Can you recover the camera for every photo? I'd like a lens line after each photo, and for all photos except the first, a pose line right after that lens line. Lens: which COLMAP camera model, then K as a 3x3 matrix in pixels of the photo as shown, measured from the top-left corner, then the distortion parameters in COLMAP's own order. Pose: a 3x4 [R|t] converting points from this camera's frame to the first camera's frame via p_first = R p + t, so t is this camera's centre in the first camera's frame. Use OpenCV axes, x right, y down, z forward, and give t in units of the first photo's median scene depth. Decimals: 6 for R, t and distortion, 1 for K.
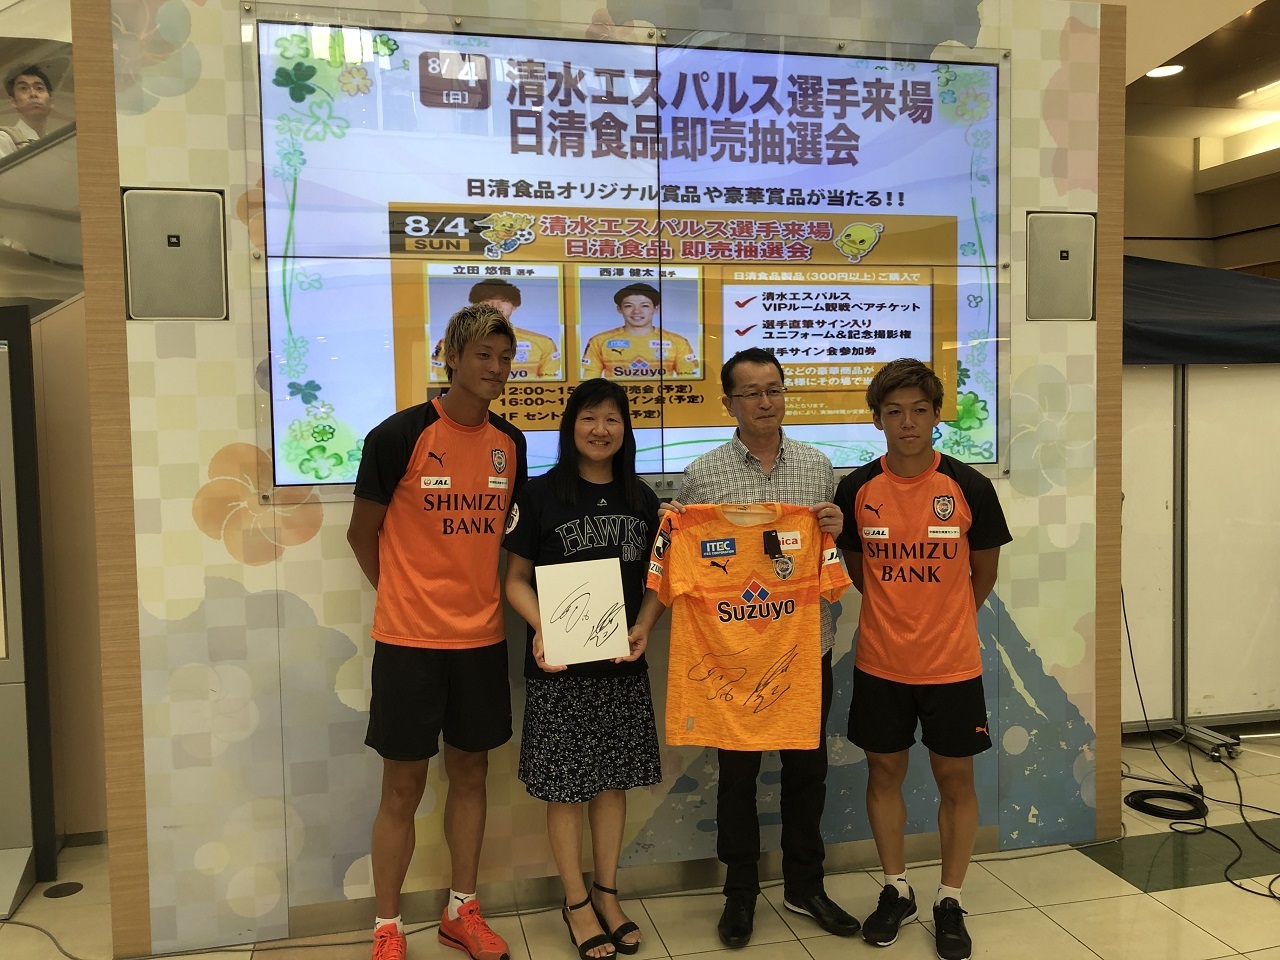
lens RADIAL K [[1061.3, 0, 633.3], [0, 1061.3, 474.6], [0, 0, 1]] dist [0.020228, -0.011555]
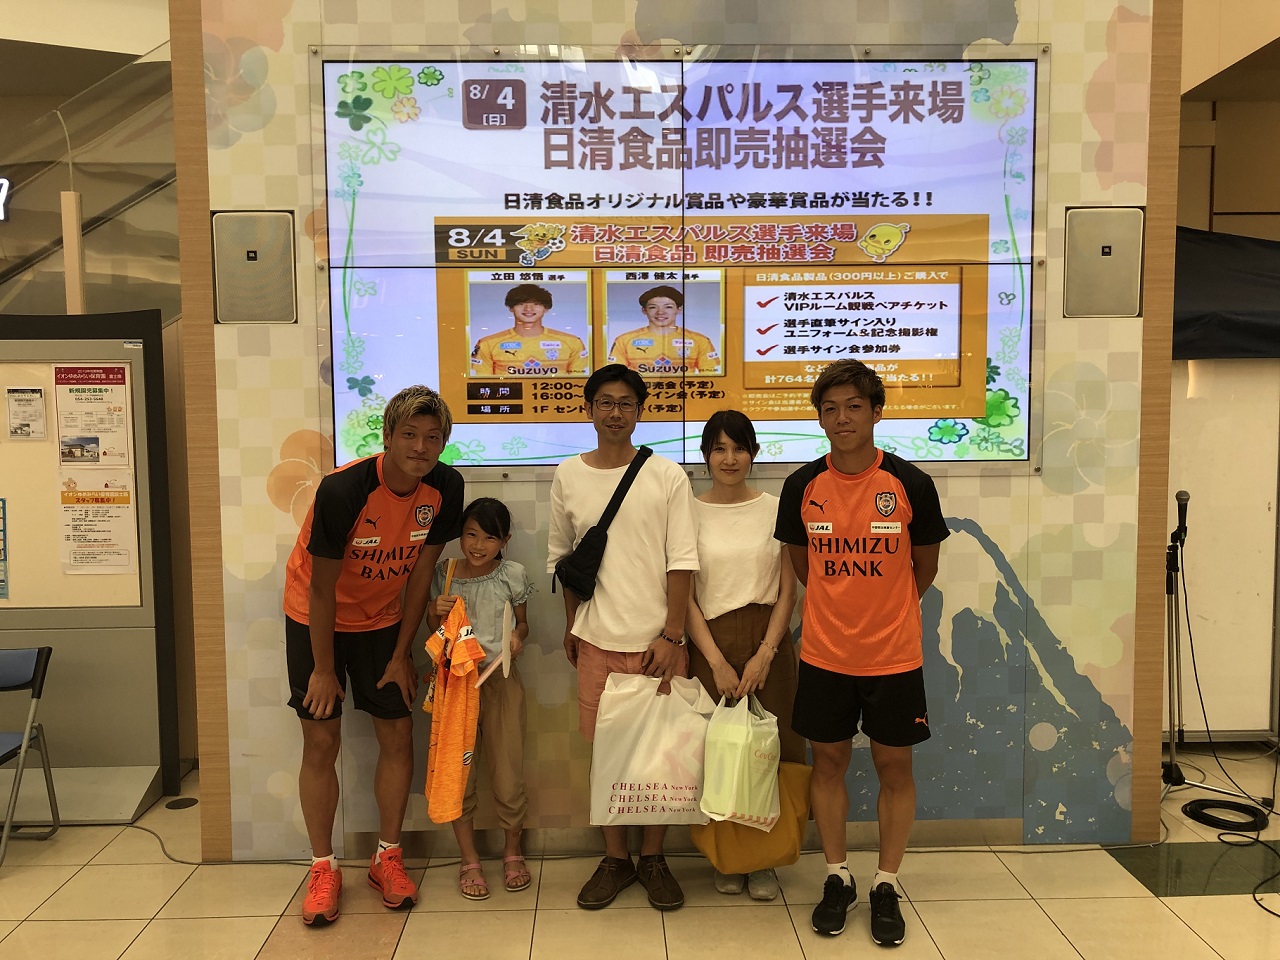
lens RADIAL K [[1061.3, 0, 631.7], [0, 1061.3, 475.8], [0, 0, 1]] dist [0.020228, -0.011555]
pose [[0.981297, 0.024858, -0.190886, 0.184845], [-0.020537, 0.999487, 0.024584, -0.014645], [0.191399, -0.020204, 0.981304, -0.061280]]
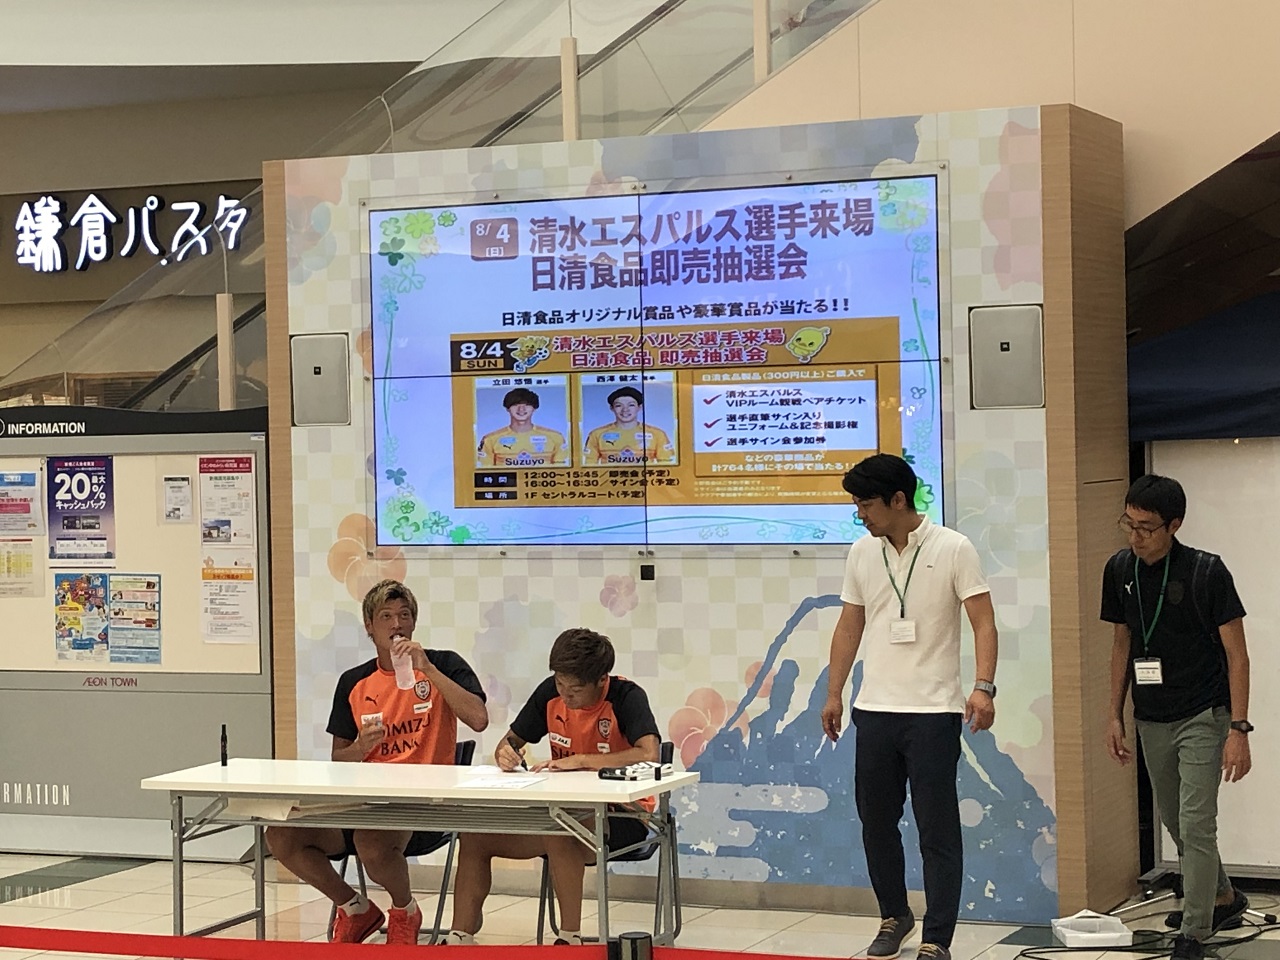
lens RADIAL K [[2922.0, 0, 634.2], [0, 2922.0, 469.9], [0, 0, 1]] dist [0.268392, 0.000000]
pose [[0.791103, 0.009165, -0.611615, 2.082783], [-0.029588, 0.999291, -0.023297, -0.007711], [0.610967, 0.036527, 0.790813, -1.659615]]
